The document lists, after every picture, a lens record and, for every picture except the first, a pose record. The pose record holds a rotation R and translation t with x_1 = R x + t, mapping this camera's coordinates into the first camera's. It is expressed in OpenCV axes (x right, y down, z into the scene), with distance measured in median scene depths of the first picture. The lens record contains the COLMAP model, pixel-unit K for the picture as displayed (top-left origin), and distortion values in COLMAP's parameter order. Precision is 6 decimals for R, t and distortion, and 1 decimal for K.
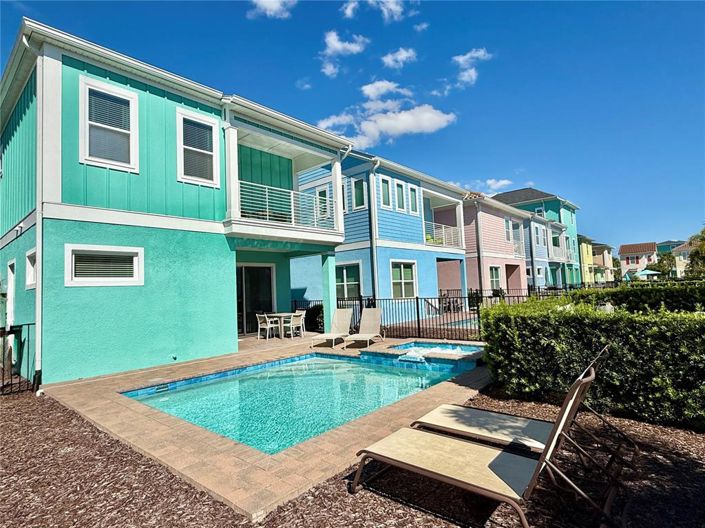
lens RADIAL K [[378.6, 0, 352.5], [0, 378.6, 264.0], [0, 0, 1]] dist [-0.001001, 0.000278]
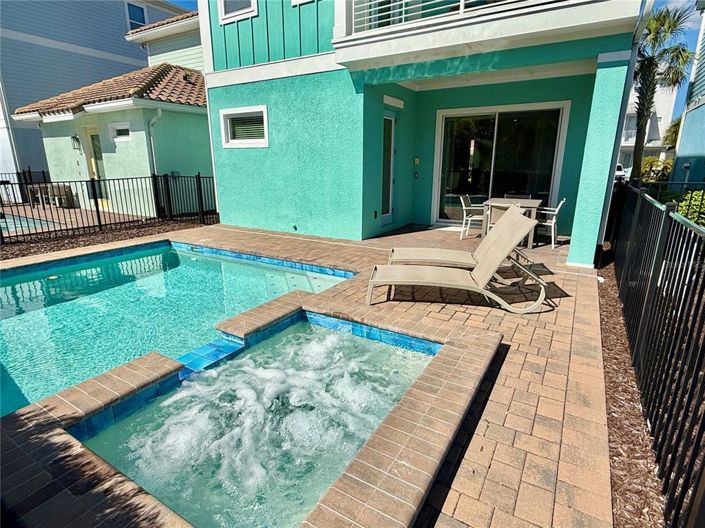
lens RADIAL K [[378.6, 0, 352.5], [0, 378.6, 264.0], [0, 0, 1]] dist [-0.001001, 0.000278]
pose [[0.178530, 0.294489, -0.938831, 0.483800], [0.058572, 0.949287, 0.308907, 0.053938], [0.982190, -0.110138, 0.152228, 1.030247]]
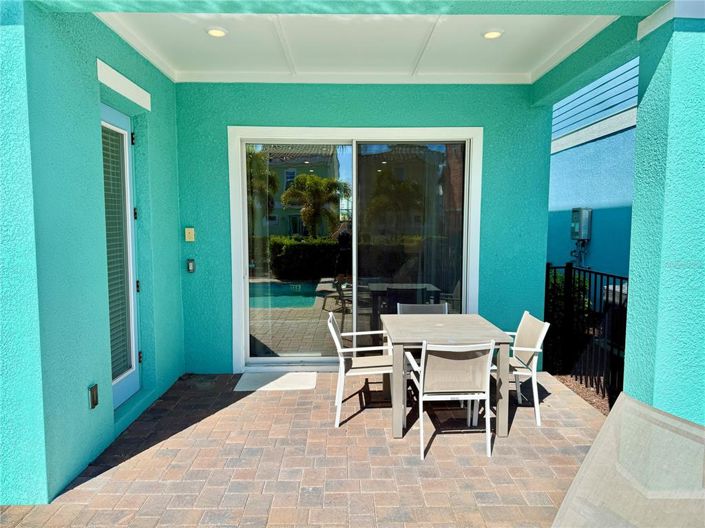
lens RADIAL K [[490.7, 0, 354.4], [0, 490.7, 276.0], [0, 0, 1]] dist [0.002827, 0.000933]
pose [[0.675086, 0.118566, -0.728149, 0.012076], [0.019121, 0.983857, 0.177931, 0.065492], [0.737491, -0.134042, 0.661921, 1.145378]]
